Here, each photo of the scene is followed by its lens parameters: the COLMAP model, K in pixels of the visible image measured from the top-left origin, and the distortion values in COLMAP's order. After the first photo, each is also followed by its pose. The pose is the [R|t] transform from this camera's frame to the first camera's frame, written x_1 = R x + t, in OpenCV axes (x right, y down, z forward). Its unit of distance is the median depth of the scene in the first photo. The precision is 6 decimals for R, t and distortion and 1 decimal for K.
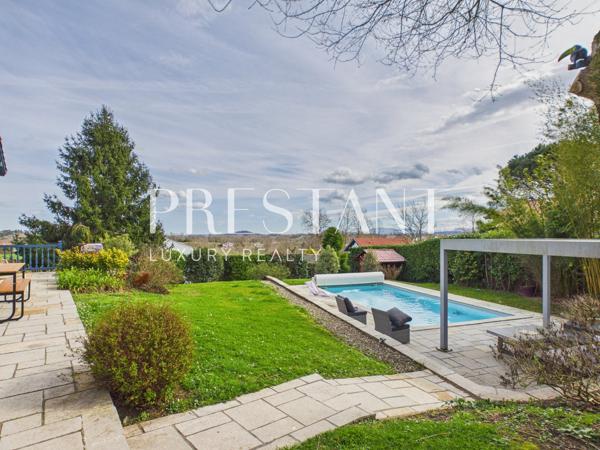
lens RADIAL K [[338.1, 0, 300.0], [0, 338.1, 225.0], [0, 0, 1]] dist [0.003426, -0.021620]
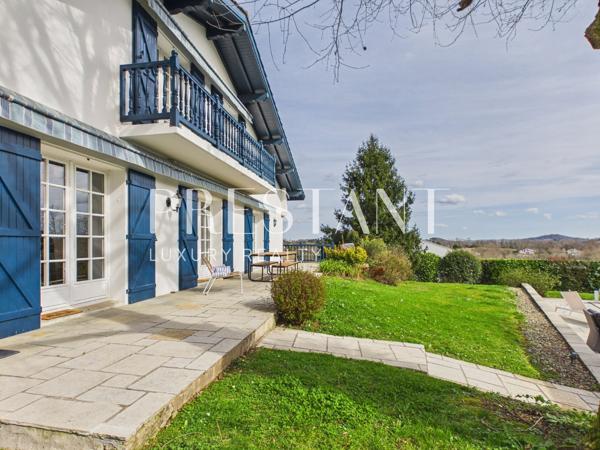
lens RADIAL K [[393.6, 0, 300.0], [0, 393.6, 225.0], [0, 0, 1]] dist [0.040604, -0.042353]
pose [[0.608242, -0.040957, -0.792694, 0.416018], [0.023140, 0.999158, -0.033869, 0.024192], [0.793414, 0.002258, 0.608678, -0.090569]]
